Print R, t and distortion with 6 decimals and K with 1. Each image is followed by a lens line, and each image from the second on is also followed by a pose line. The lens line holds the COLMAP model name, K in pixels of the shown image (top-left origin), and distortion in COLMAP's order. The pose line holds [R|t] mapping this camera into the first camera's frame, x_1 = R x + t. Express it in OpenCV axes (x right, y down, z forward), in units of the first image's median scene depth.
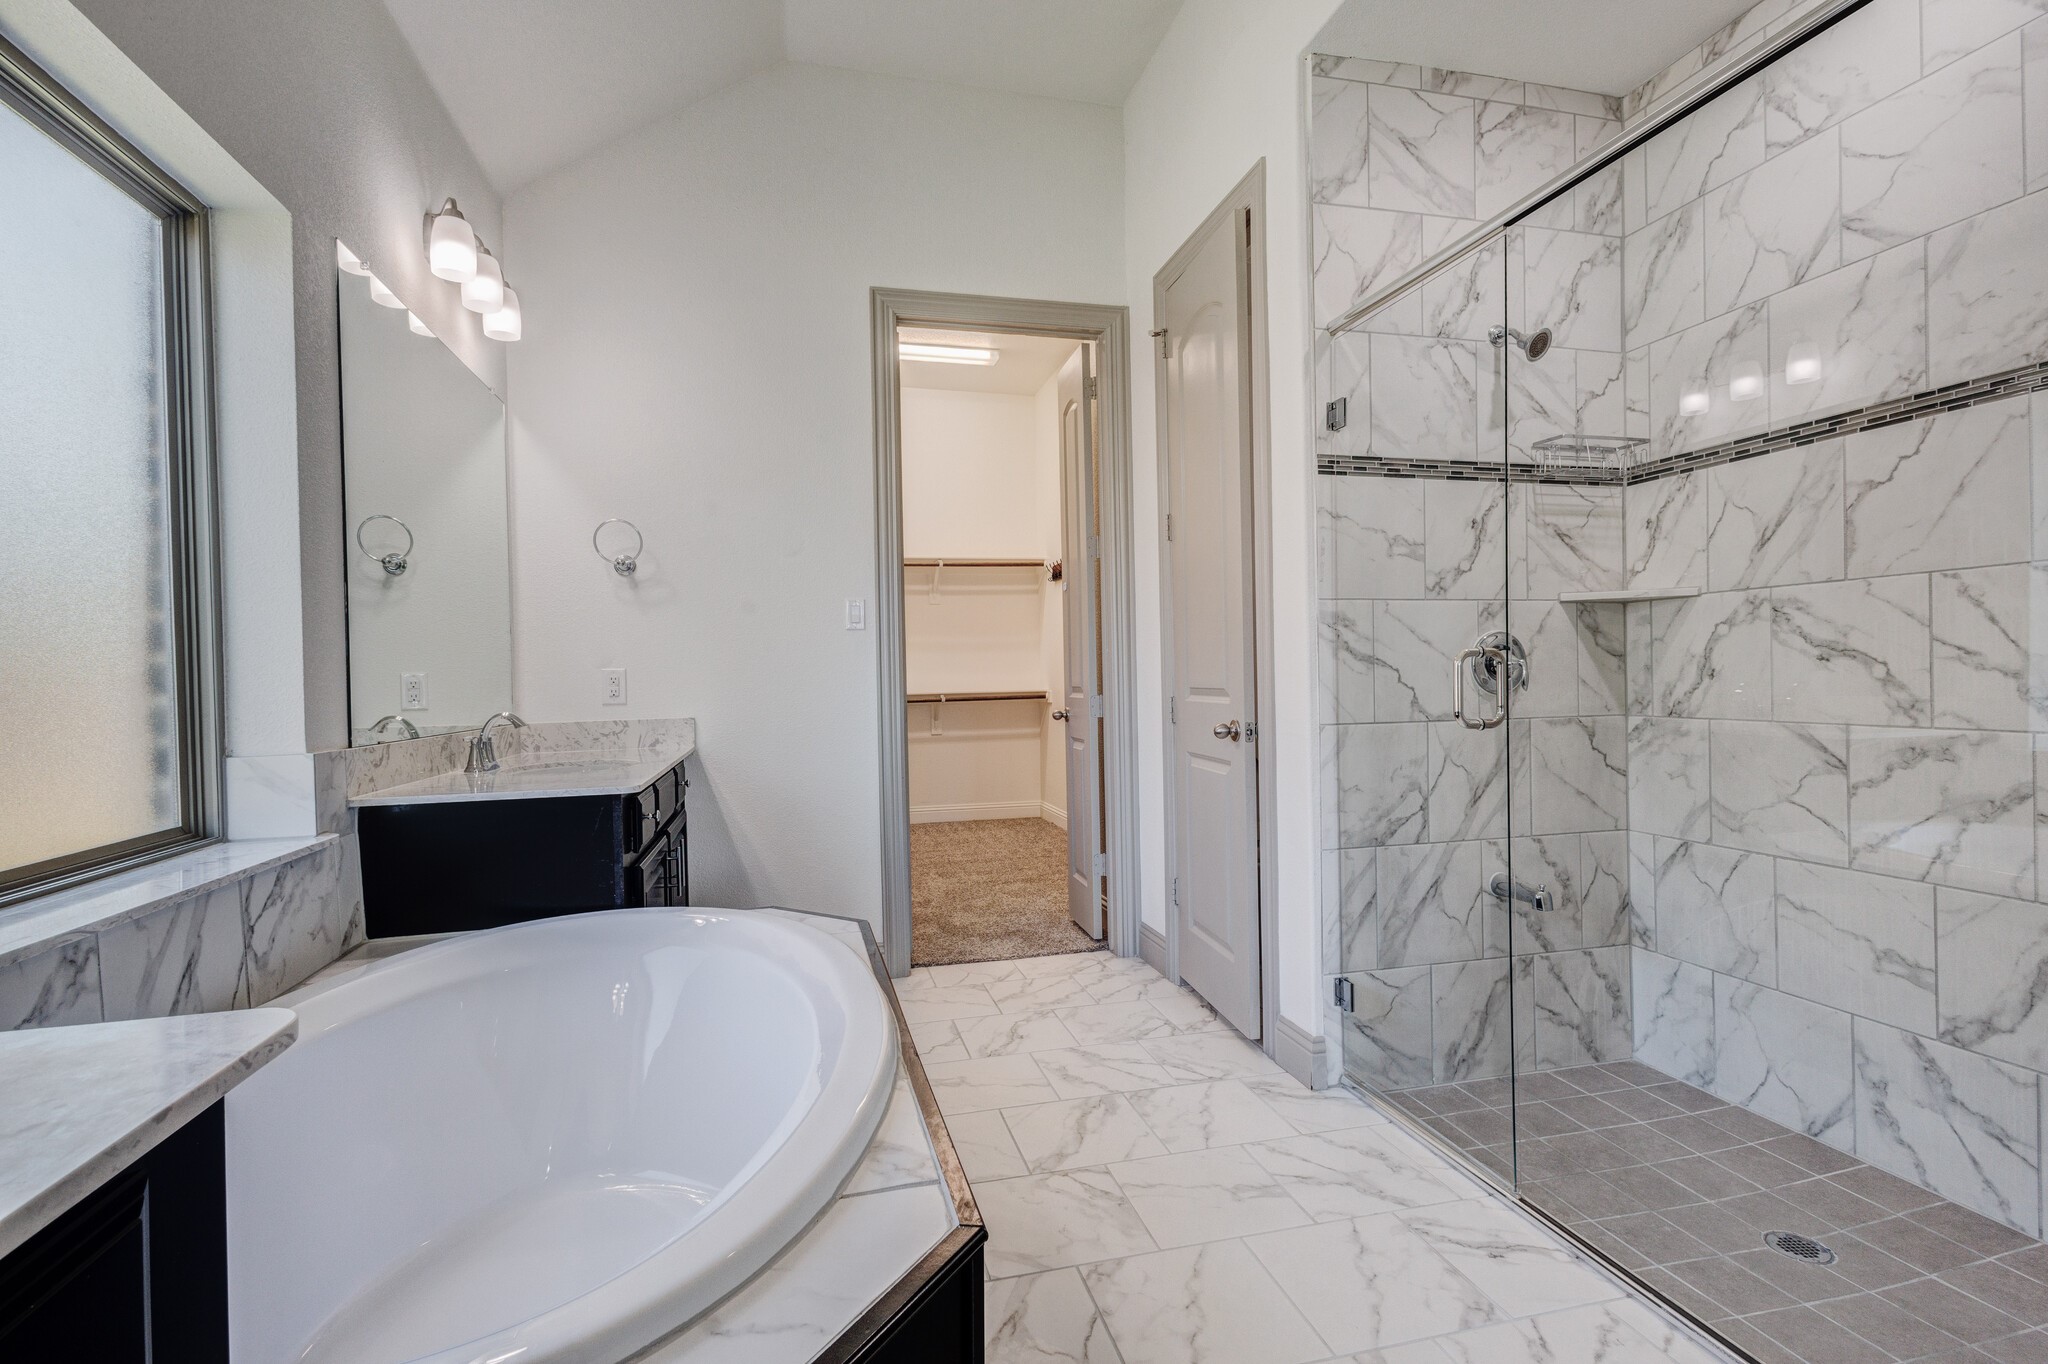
lens RADIAL K [[957.8, 0, 1049.7], [0, 957.8, 682.0], [0, 0, 1]] dist [0.011969, -0.003741]
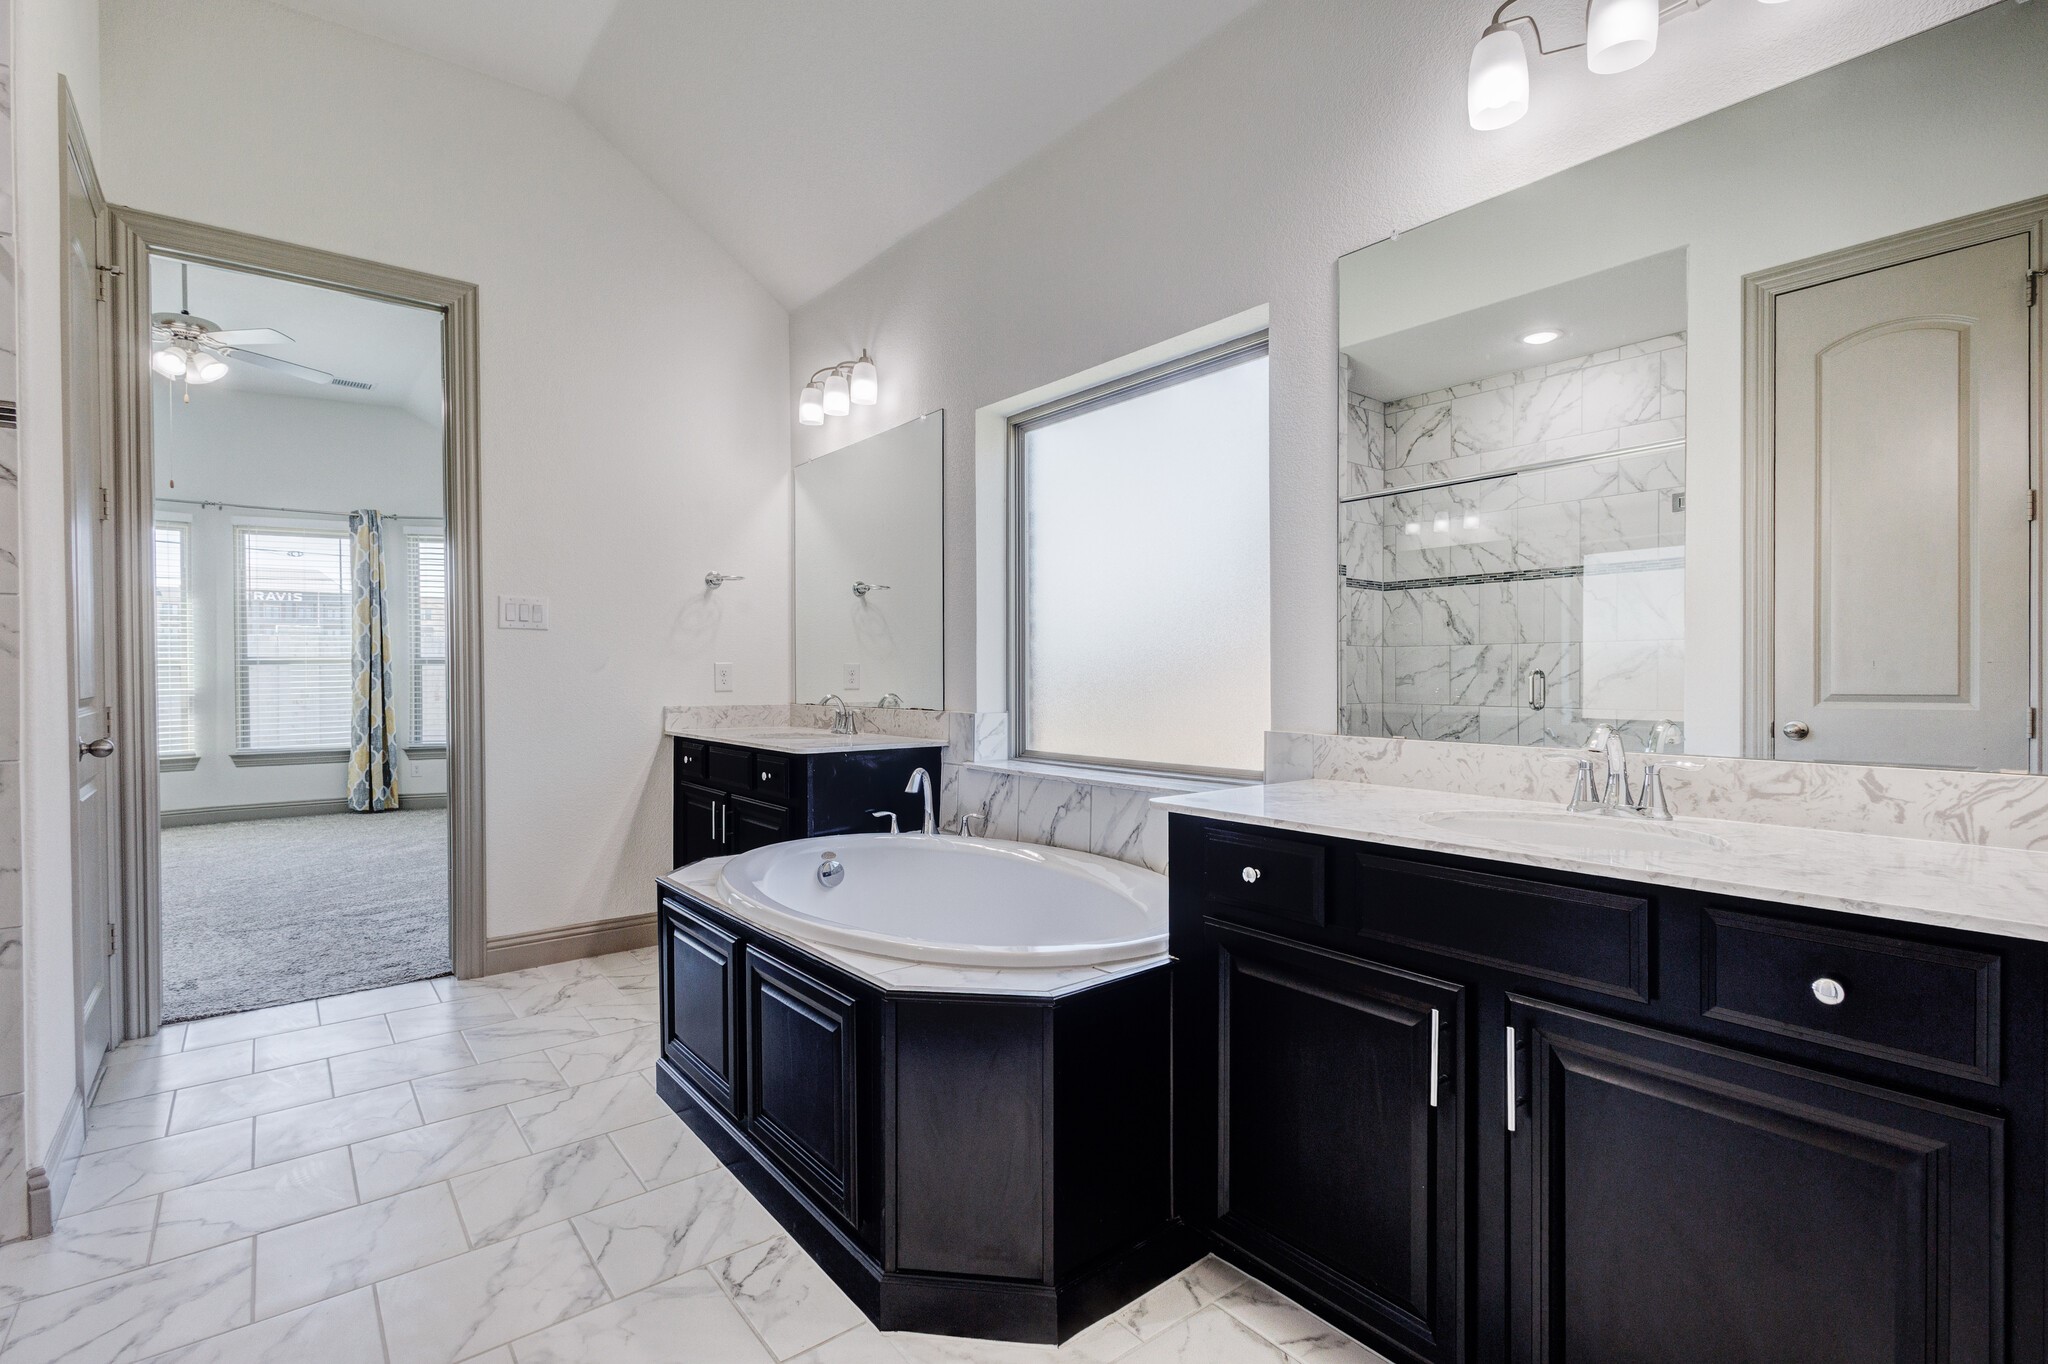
lens RADIAL K [[957.8, 0, 1052.9], [0, 957.8, 678.4], [0, 0, 1]] dist [0.011969, -0.003741]
pose [[-0.909124, 0.027924, -0.415589, 0.010535], [0.020660, 0.999545, 0.021966, -0.025753], [0.416013, 0.011384, -0.909287, 1.710495]]
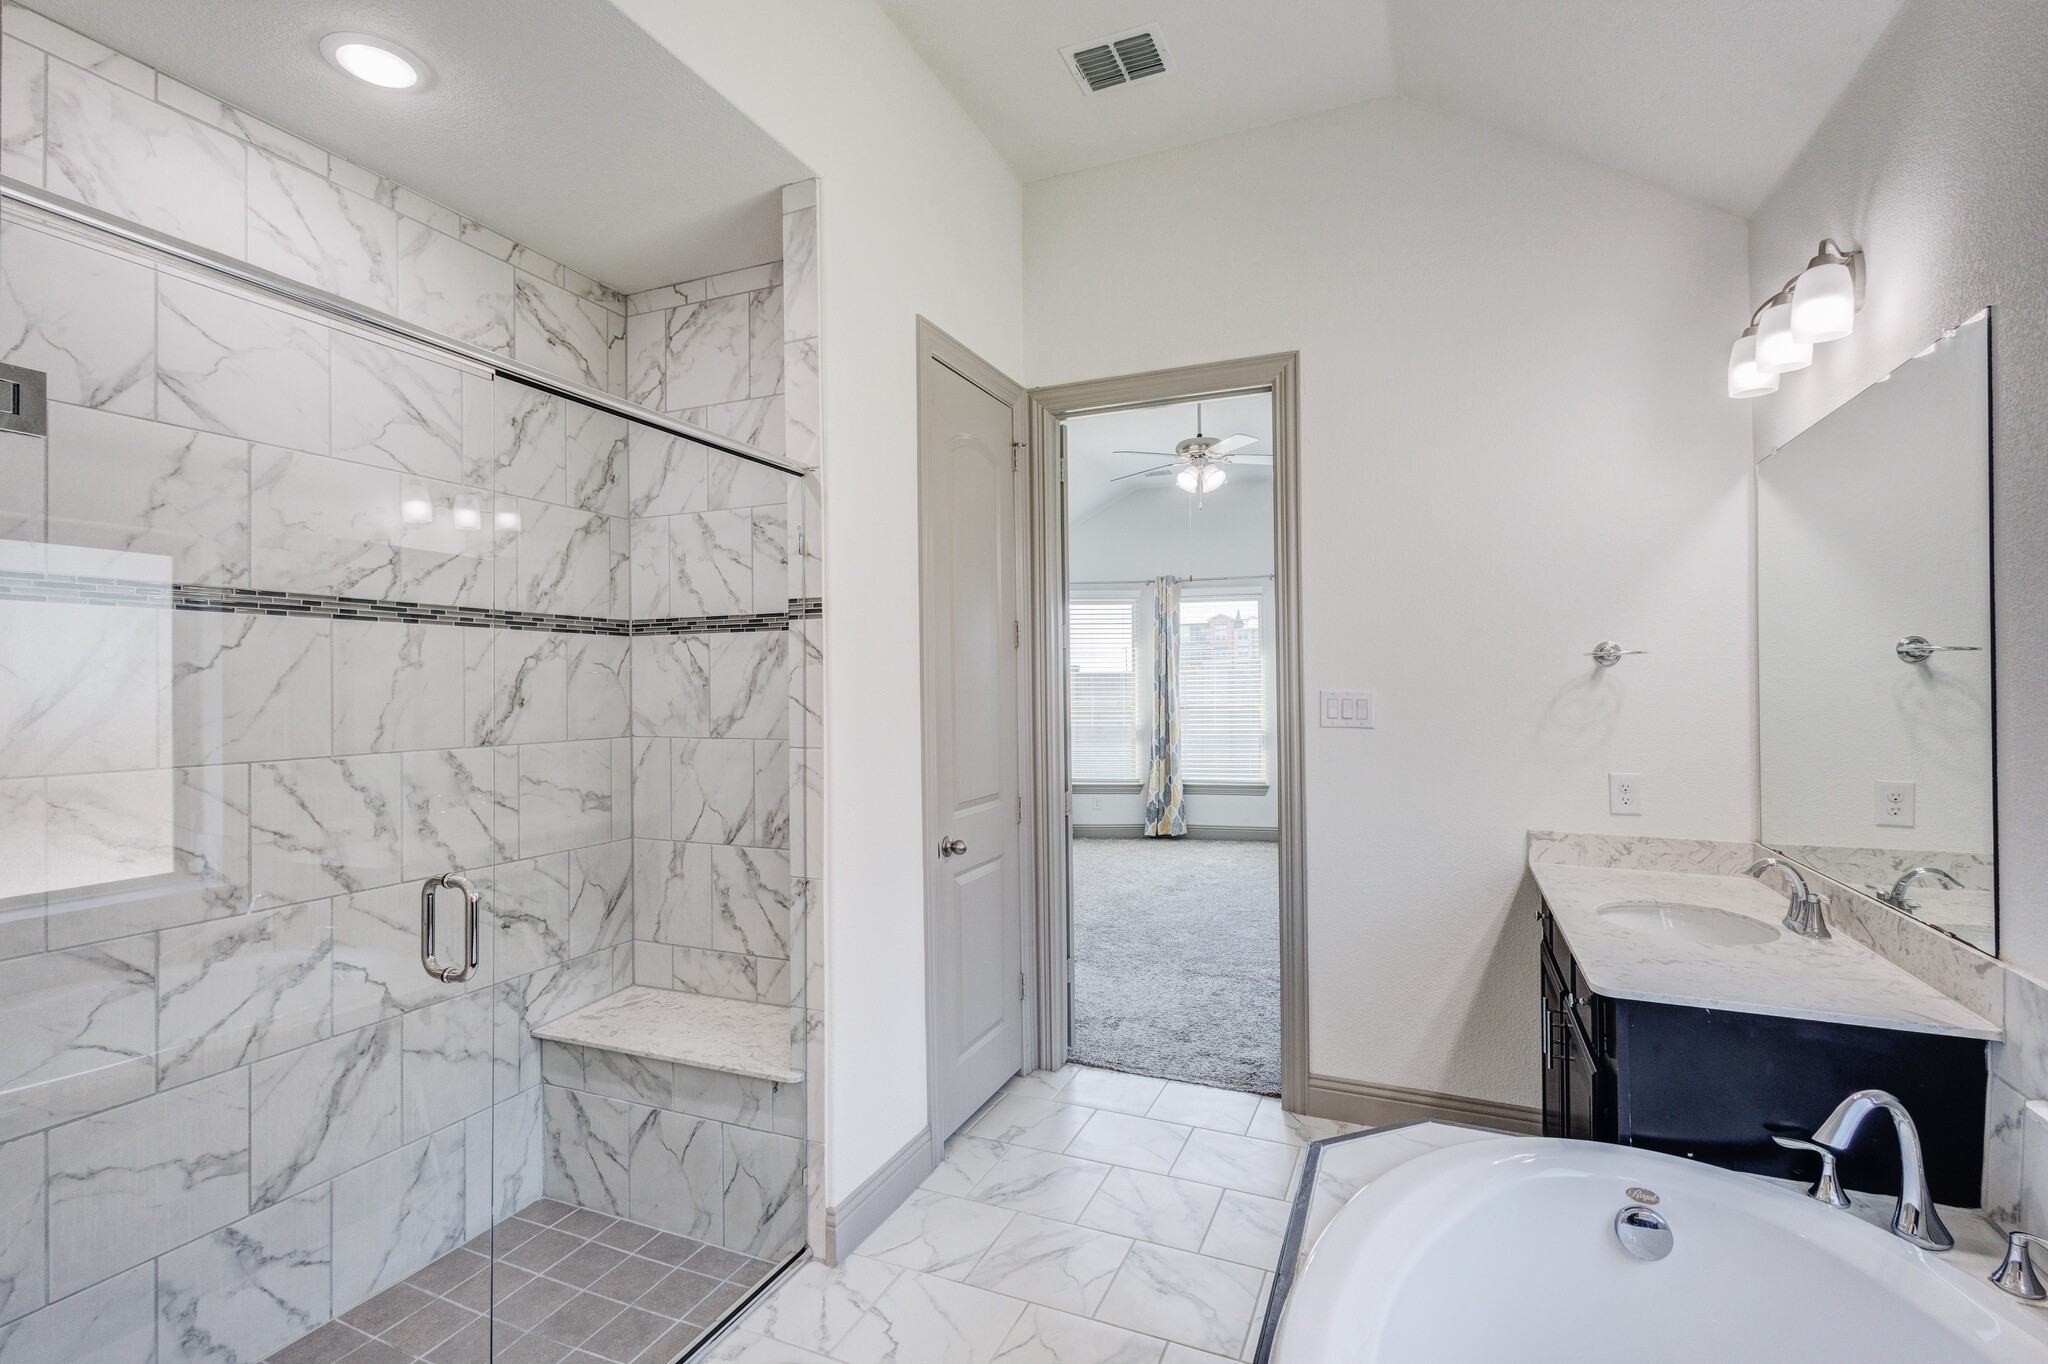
lens RADIAL K [[957.8, 0, 994.8], [0, 957.8, 679.7], [0, 0, 1]] dist [0.011969, -0.003741]
pose [[-0.776683, 0.029523, 0.629200, -0.356080], [0.025636, 0.999555, -0.015255, -0.160411], [-0.629370, 0.004282, -0.777094, 1.251381]]
